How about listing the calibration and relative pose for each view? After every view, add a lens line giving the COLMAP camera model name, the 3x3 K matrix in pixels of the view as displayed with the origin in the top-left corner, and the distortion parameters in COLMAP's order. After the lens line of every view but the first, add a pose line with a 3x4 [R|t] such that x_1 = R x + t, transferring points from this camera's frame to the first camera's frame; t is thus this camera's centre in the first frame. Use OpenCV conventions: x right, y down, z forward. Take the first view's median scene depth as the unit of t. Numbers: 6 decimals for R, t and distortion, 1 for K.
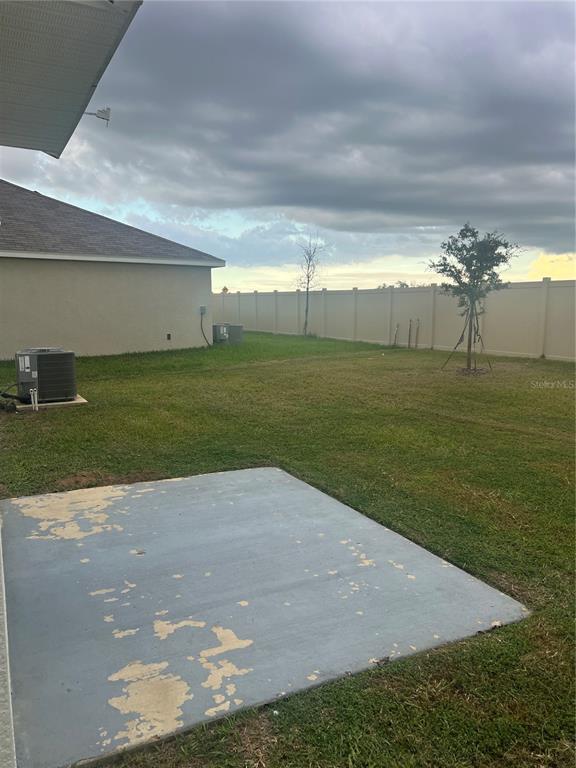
lens RADIAL K [[584.6, 0, 286.4], [0, 584.6, 384.7], [0, 0, 1]] dist [0.048401, -0.024126]
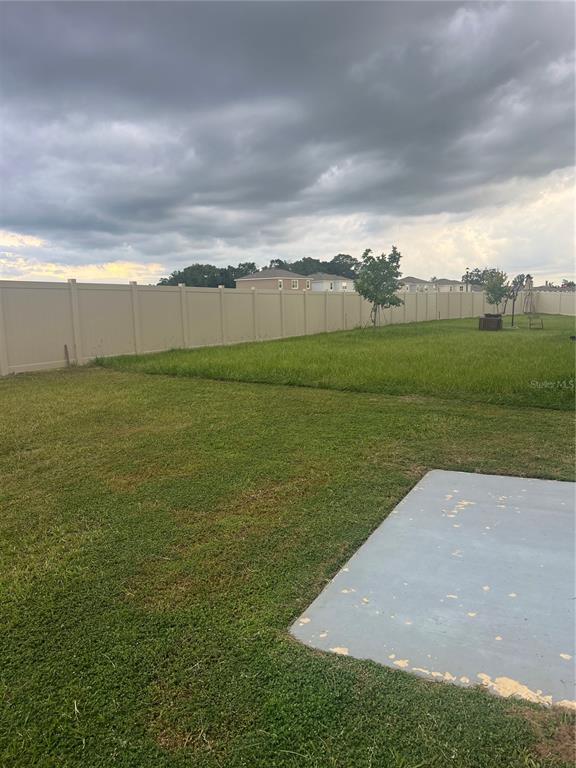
lens RADIAL K [[584.6, 0, 286.2], [0, 584.6, 383.4], [0, 0, 1]] dist [0.048401, -0.024126]
pose [[-0.583124, -0.087543, 0.807652, -0.556038], [0.145003, 0.966996, 0.209507, -0.231122], [-0.799337, 0.239281, -0.551185, 1.707103]]
